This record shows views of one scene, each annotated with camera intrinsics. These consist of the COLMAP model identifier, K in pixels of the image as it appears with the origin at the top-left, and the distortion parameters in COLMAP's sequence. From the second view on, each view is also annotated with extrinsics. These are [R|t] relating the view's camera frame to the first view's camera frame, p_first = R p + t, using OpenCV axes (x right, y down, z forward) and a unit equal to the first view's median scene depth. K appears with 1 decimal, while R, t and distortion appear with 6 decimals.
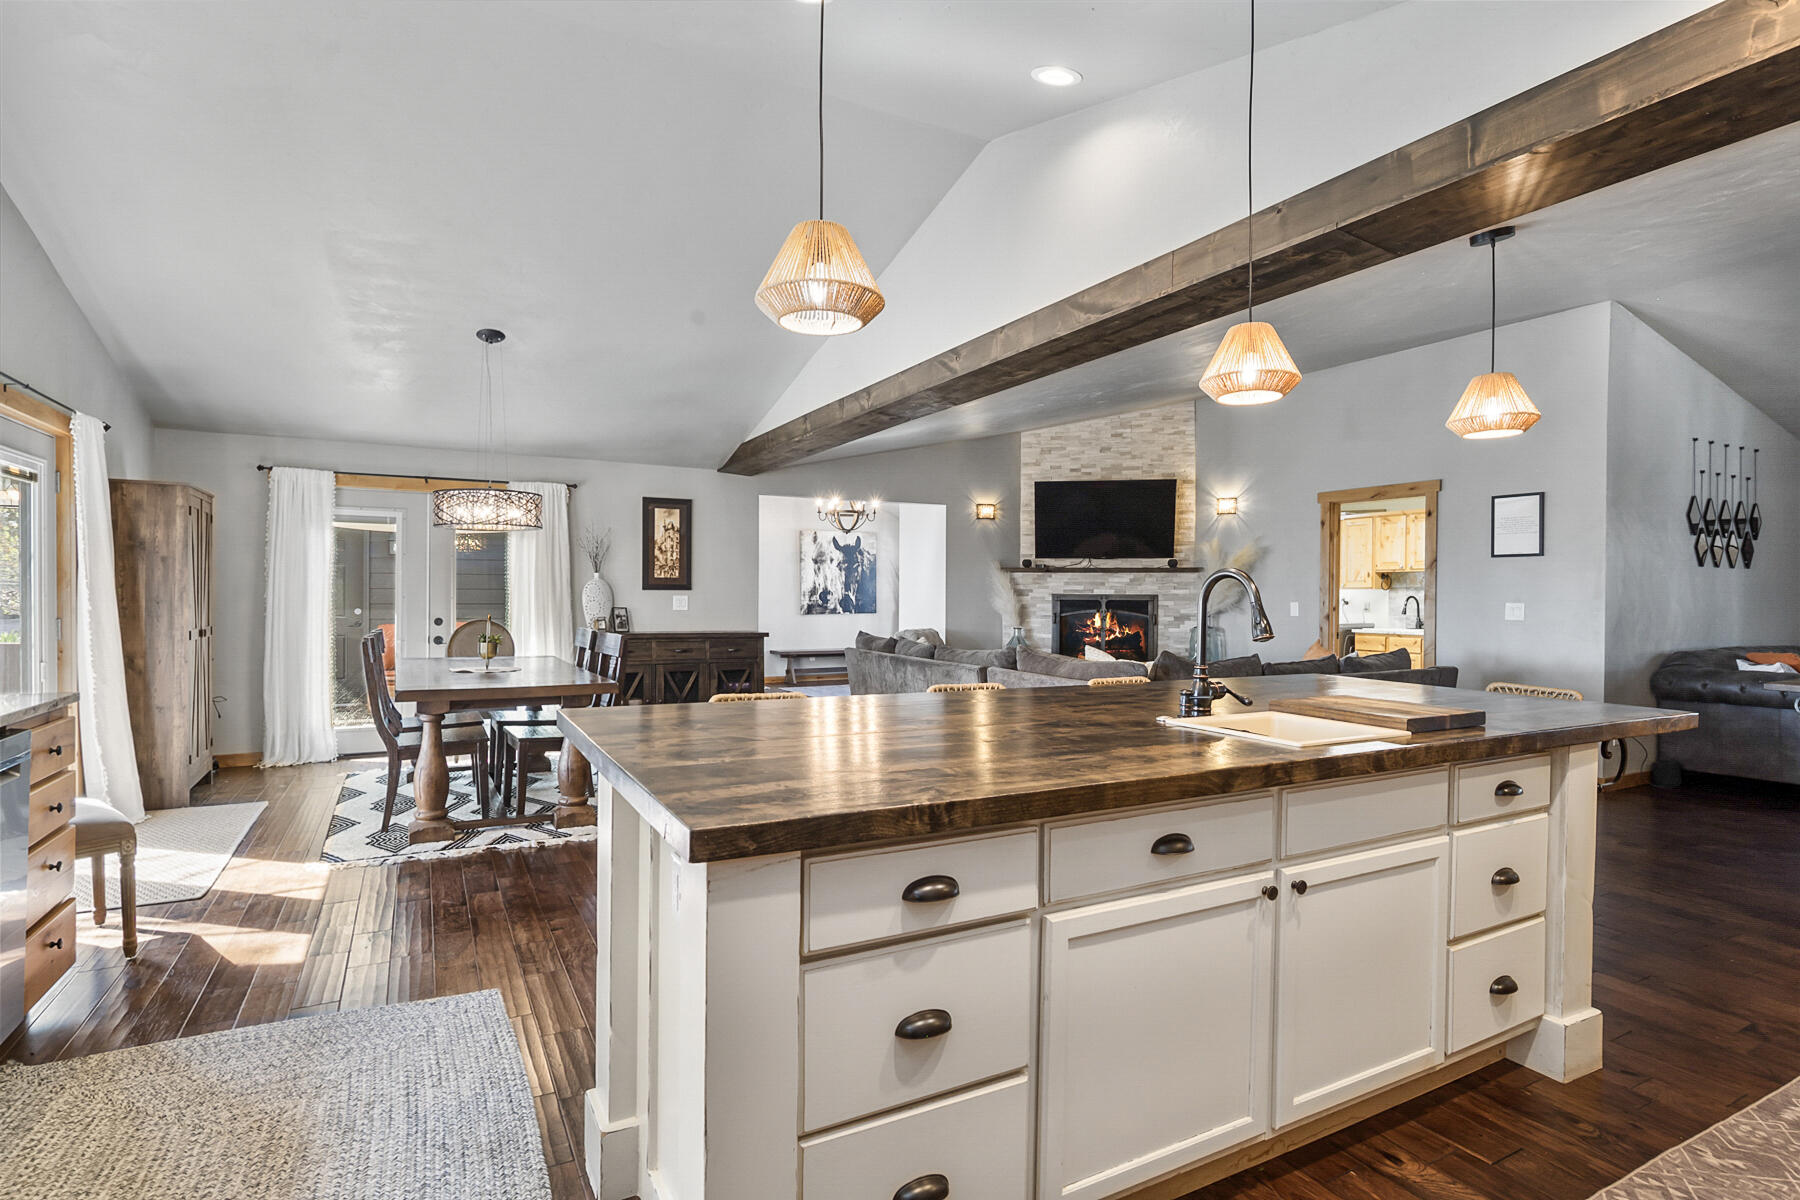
lens RADIAL K [[907.3, 0, 901.2], [0, 907.3, 603.2], [0, 0, 1]] dist [-0.022879, 0.011341]
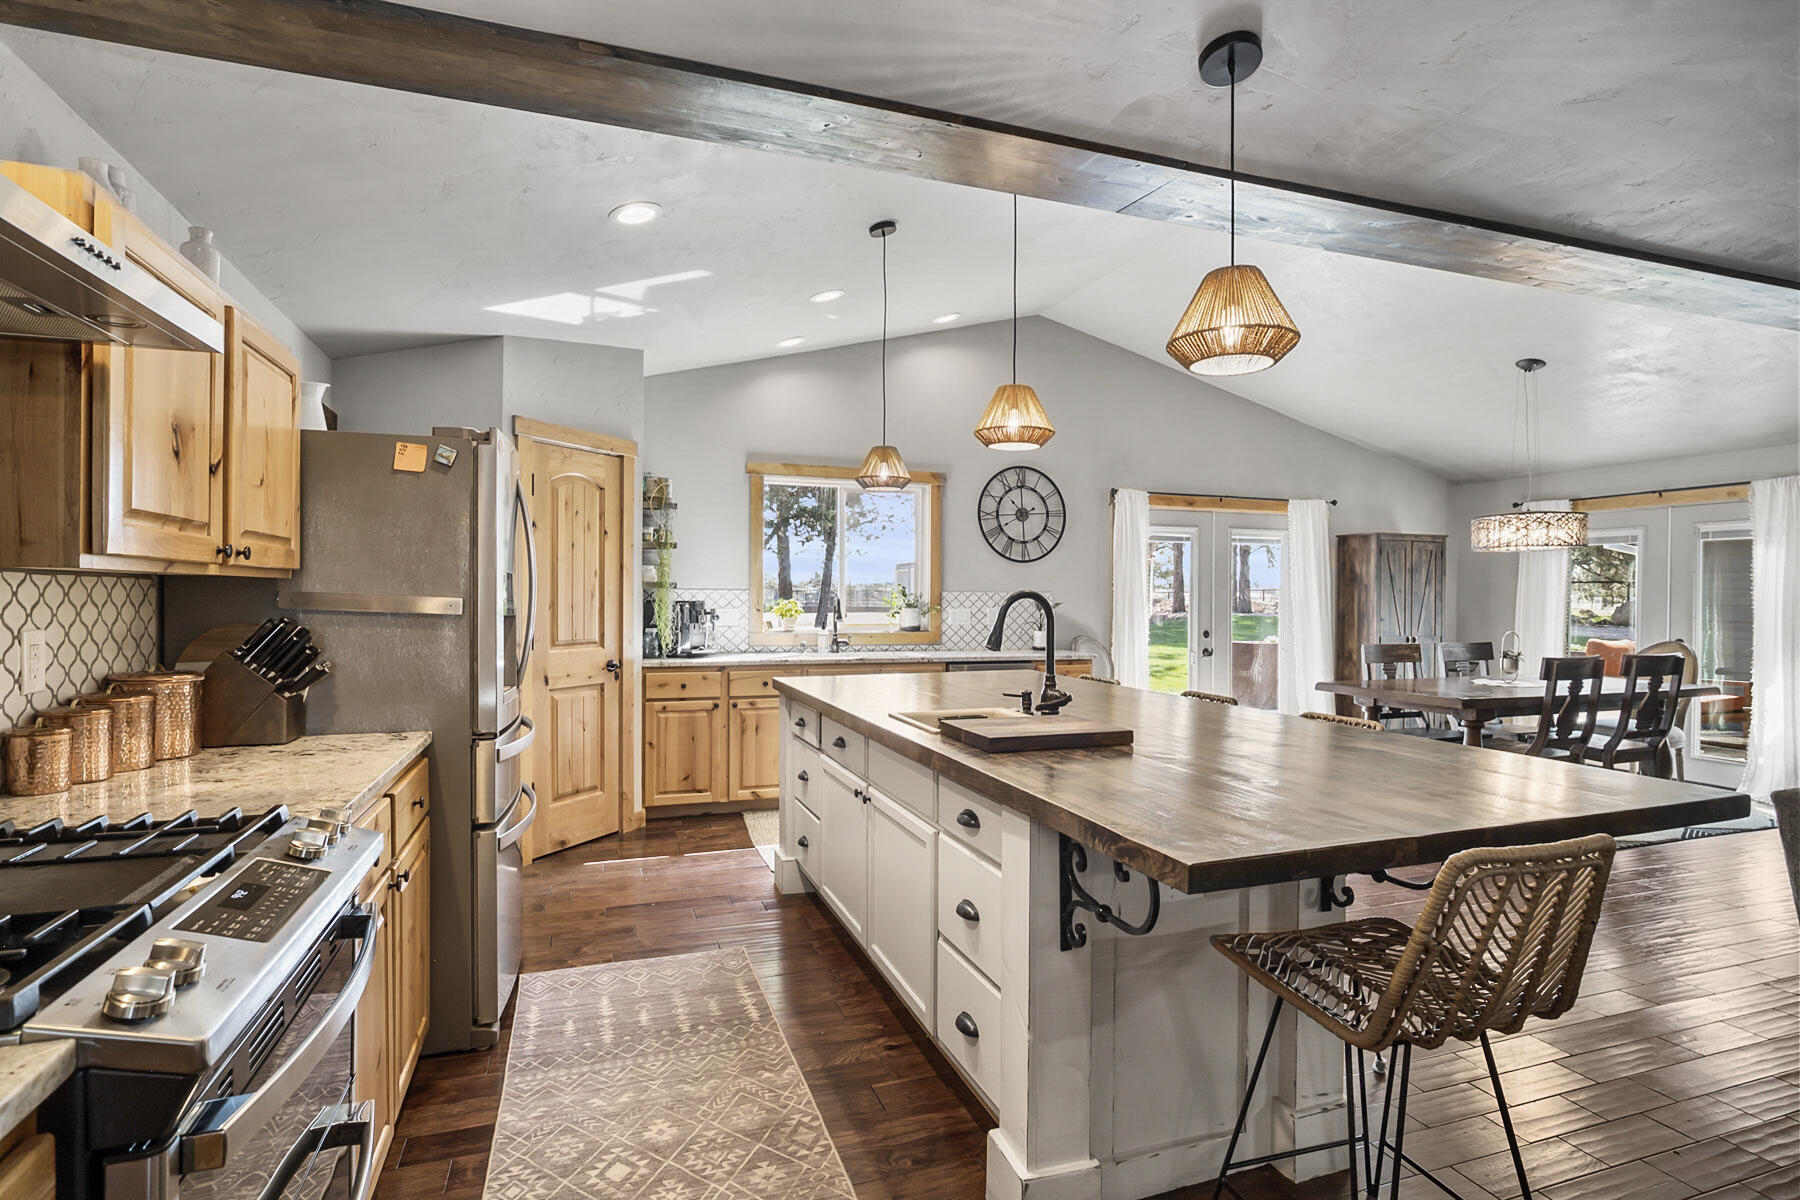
lens RADIAL K [[907.3, 0, 901.2], [0, 907.3, 603.2], [0, 0, 1]] dist [-0.022879, 0.011341]
pose [[-0.160410, -0.002482, -0.987047, 0.413665], [-0.017538, 0.999846, 0.000336, -0.005060], [0.986895, 0.017364, -0.160429, 0.273838]]
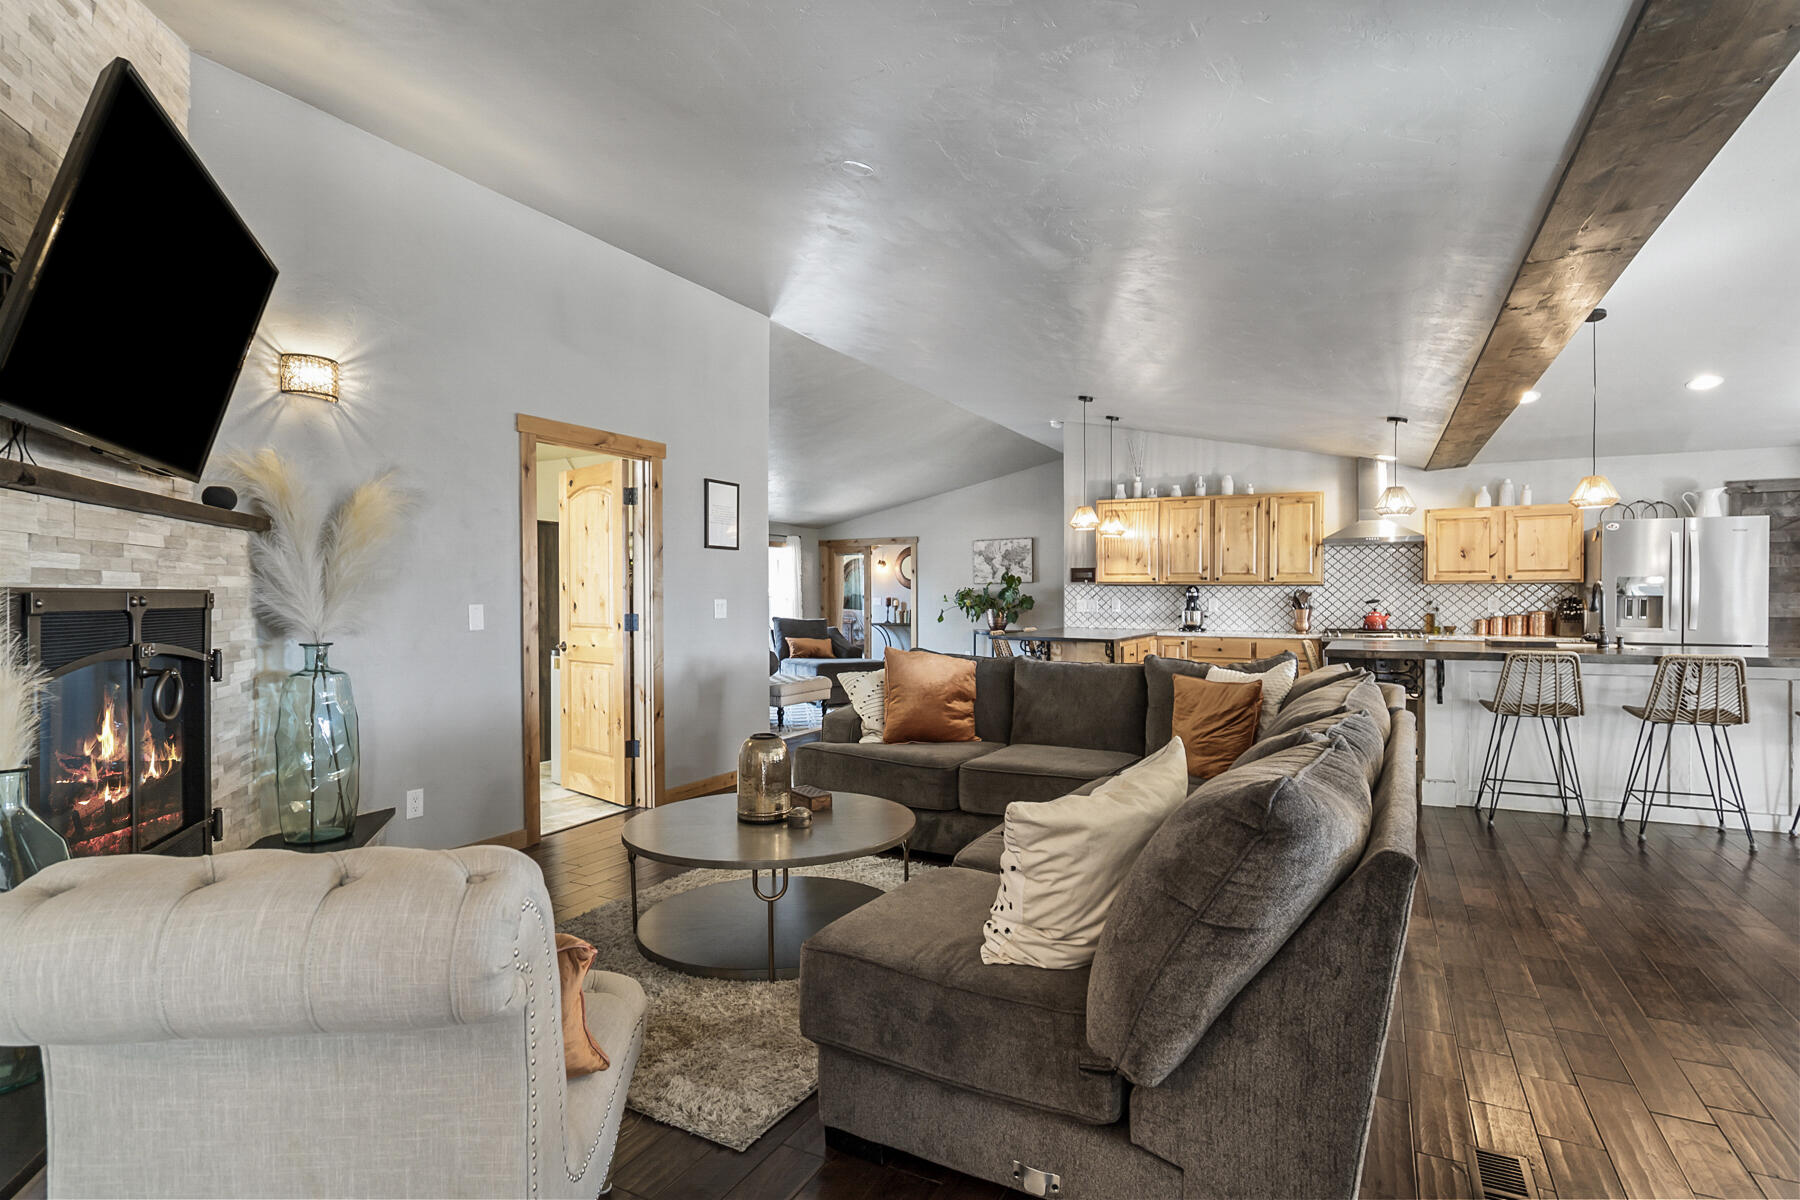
lens RADIAL K [[907.3, 0, 901.2], [0, 907.3, 603.2], [0, 0, 1]] dist [-0.022879, 0.011341]
pose [[-0.562159, -0.012640, 0.826933, -0.134582], [0.005717, 0.999800, 0.019169, -0.009311], [-0.827010, 0.015503, -0.561974, 0.976306]]
